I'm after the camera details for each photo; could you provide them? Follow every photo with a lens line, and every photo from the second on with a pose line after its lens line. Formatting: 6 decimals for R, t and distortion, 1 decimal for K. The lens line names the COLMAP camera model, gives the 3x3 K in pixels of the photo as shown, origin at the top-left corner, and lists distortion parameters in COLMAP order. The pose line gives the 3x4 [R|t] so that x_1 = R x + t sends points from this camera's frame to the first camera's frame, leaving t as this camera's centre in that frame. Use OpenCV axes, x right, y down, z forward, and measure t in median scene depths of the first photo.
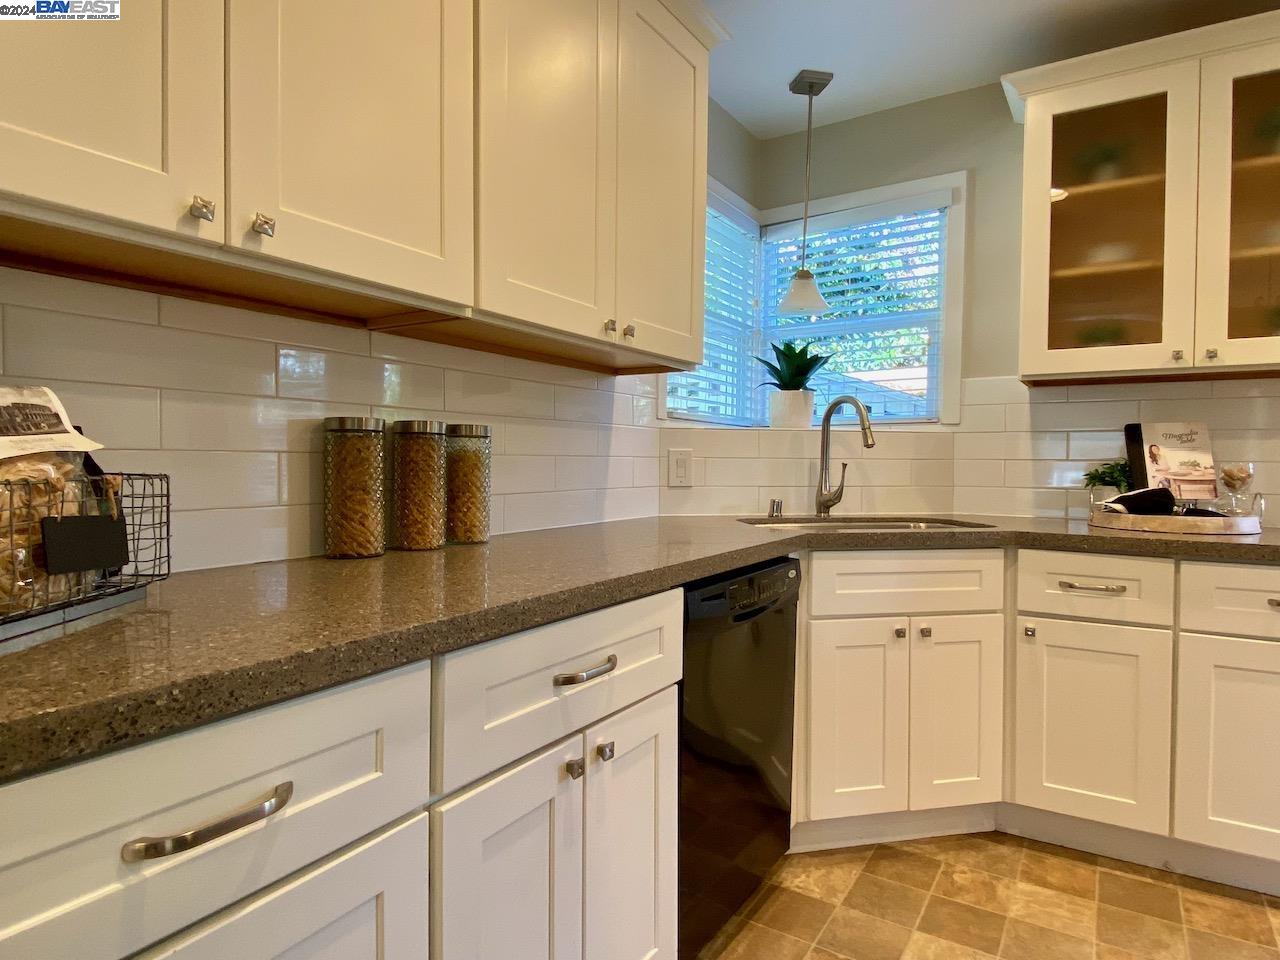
lens RADIAL K [[736.6, 0, 637.7], [0, 736.6, 477.9], [0, 0, 1]] dist [0.041259, -0.040688]
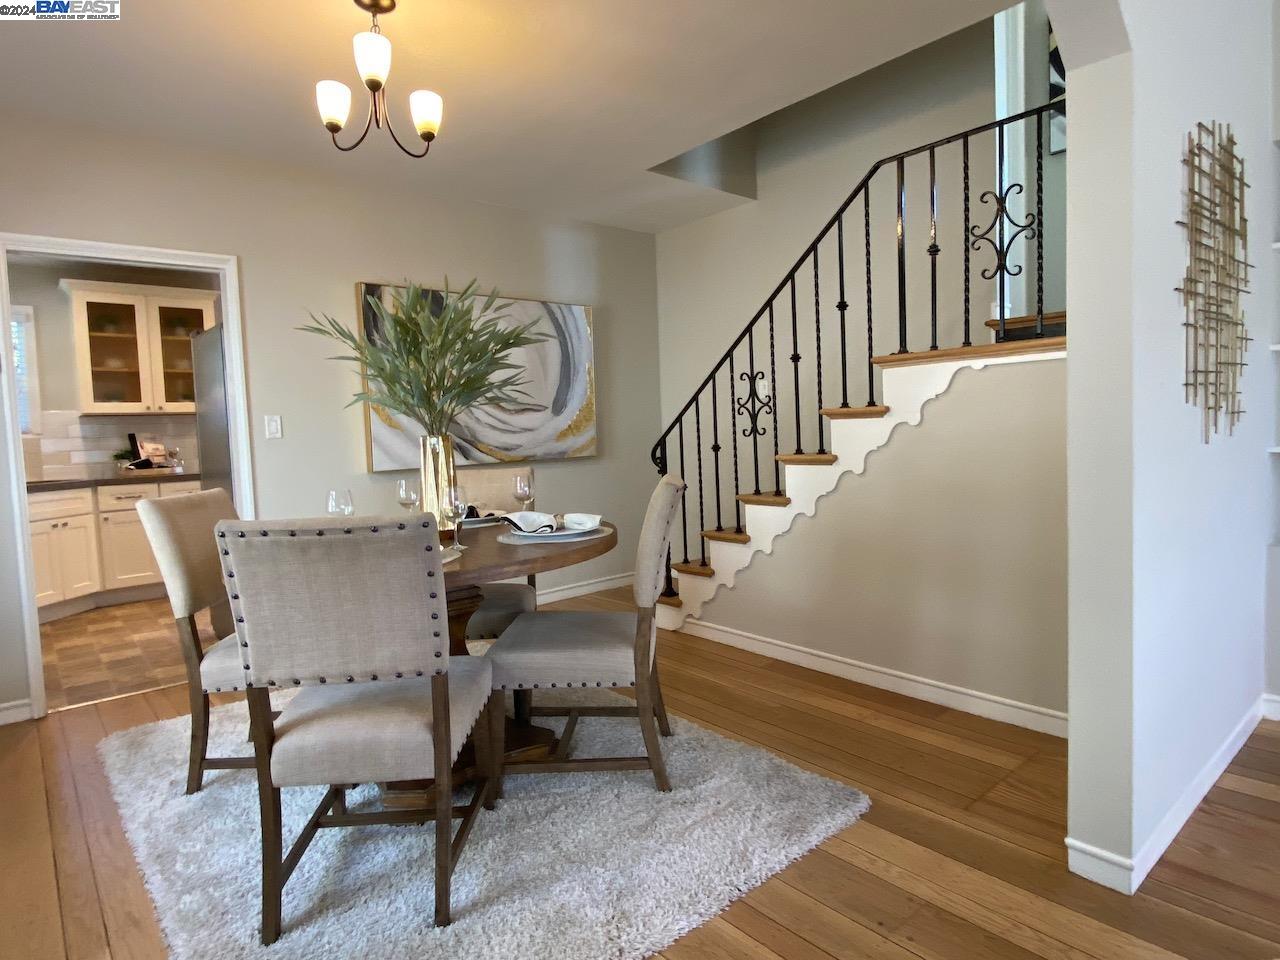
lens RADIAL K [[736.6, 0, 643.8], [0, 736.6, 466.9], [0, 0, 1]] dist [0.041259, -0.040688]
pose [[0.287380, -0.071264, 0.955162, -1.332081], [0.059095, 0.996648, 0.056580, -0.002286], [-0.955992, 0.040185, 0.290628, -1.467156]]
